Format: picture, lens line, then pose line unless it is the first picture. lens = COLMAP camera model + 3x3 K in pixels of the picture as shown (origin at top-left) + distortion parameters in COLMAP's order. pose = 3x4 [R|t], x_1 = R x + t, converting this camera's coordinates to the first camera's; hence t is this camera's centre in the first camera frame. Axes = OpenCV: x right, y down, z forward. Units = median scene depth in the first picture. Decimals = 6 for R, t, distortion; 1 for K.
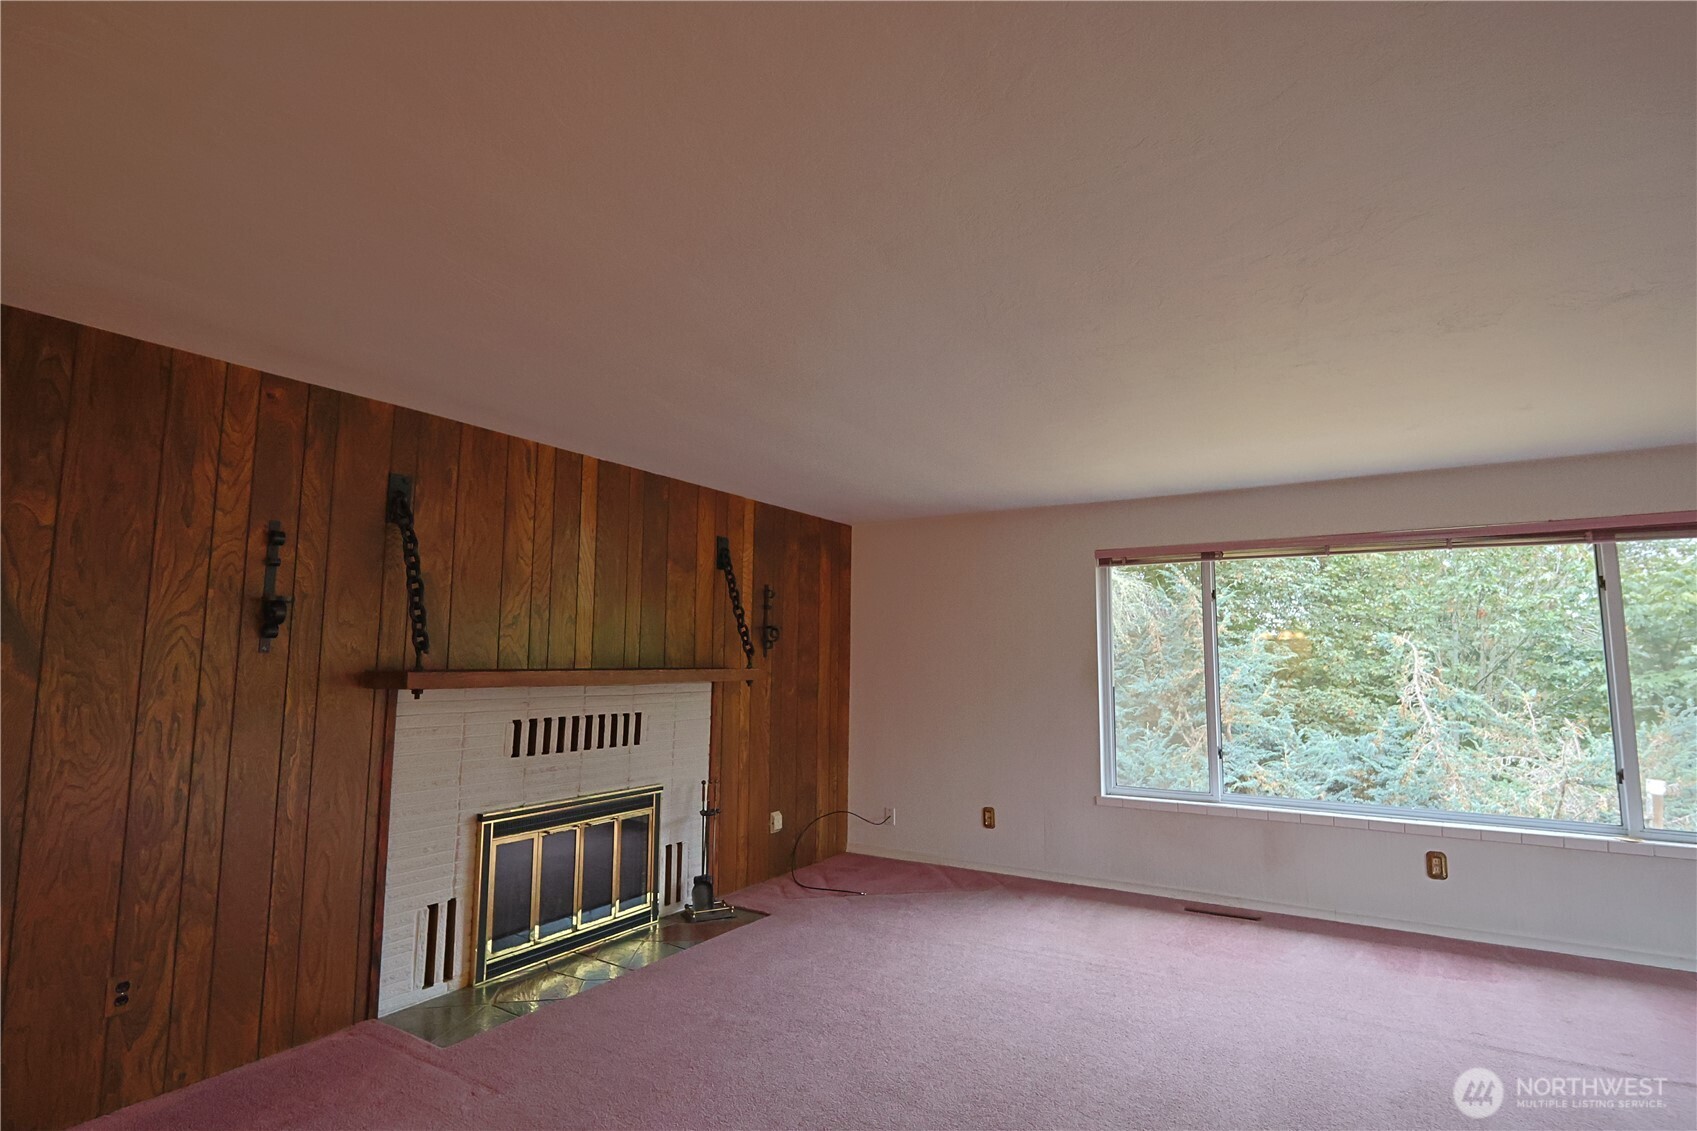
lens RADIAL K [[827.1, 0, 855.8], [0, 827.1, 573.1], [0, 0, 1]] dist [-0.012167, 0.004319]
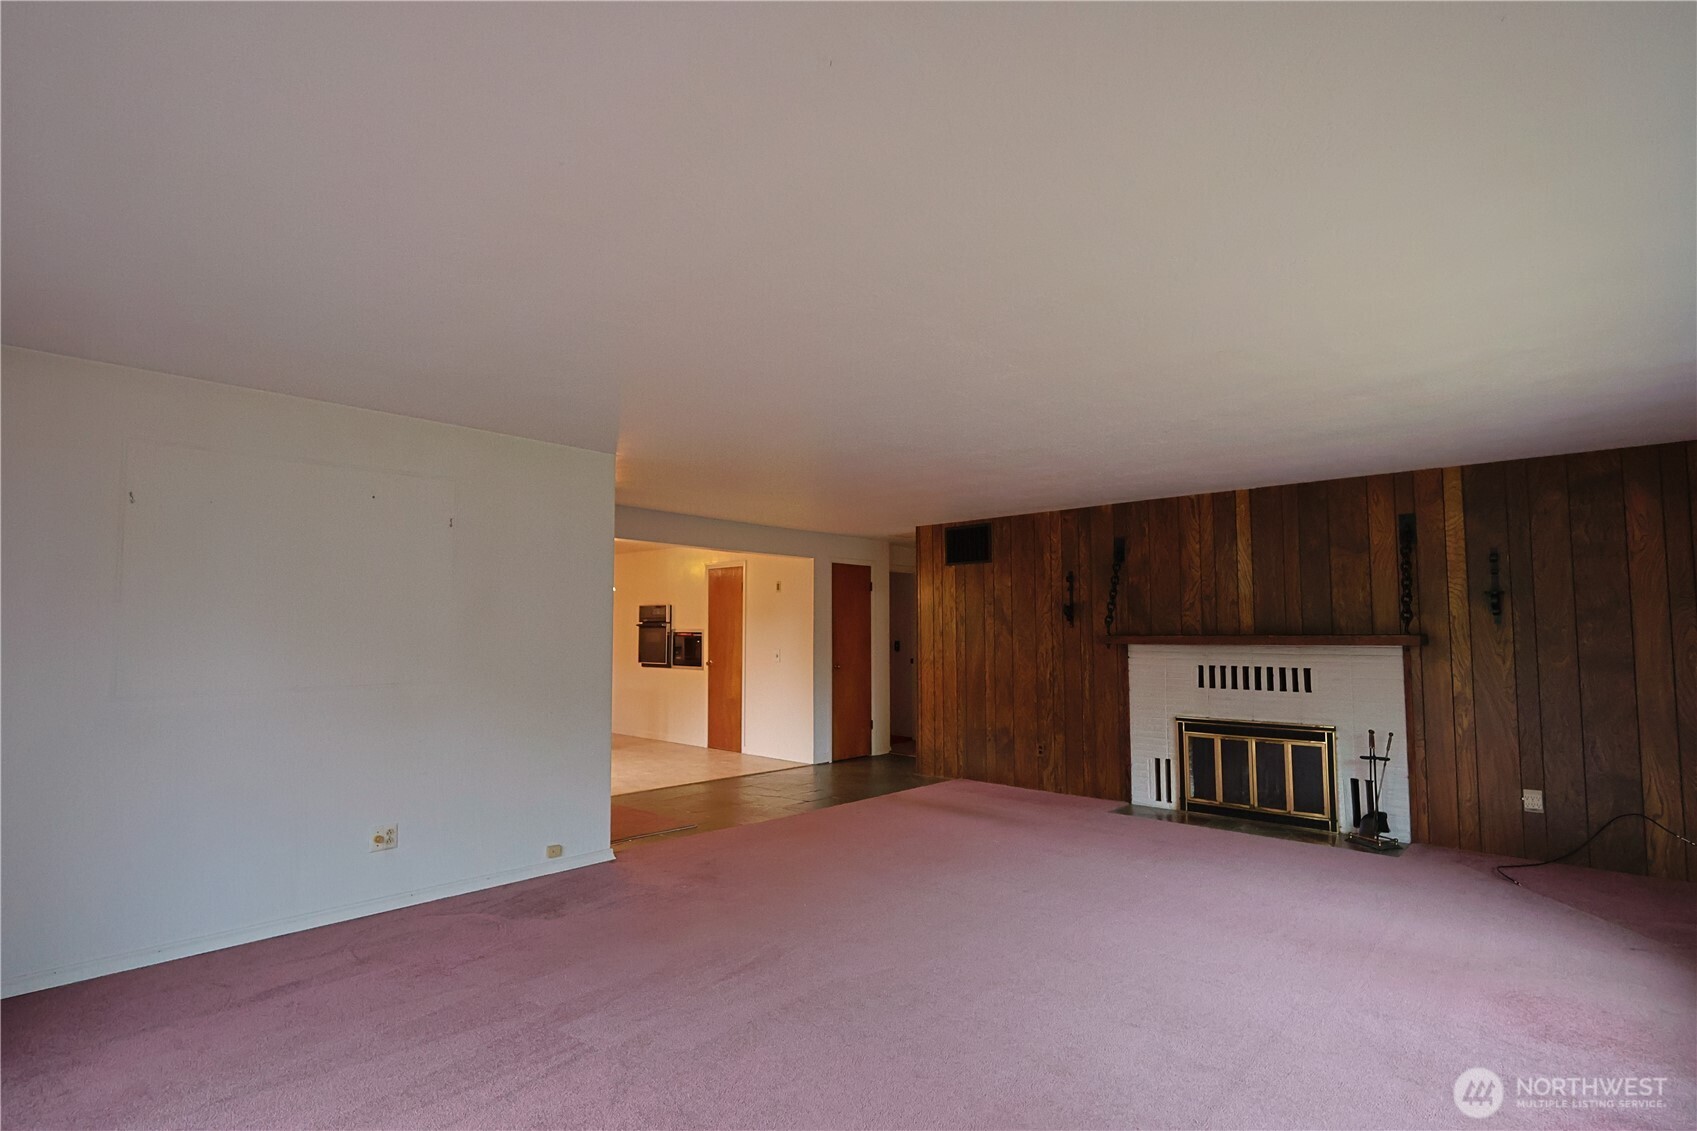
lens RADIAL K [[827.1, 0, 849.4], [0, 827.1, 569.3], [0, 0, 1]] dist [-0.012167, 0.004319]
pose [[-0.180397, -0.077645, -0.980525, 1.570794], [0.106137, 0.989522, -0.097884, 0.085980], [0.977851, -0.121728, -0.170266, 0.710891]]
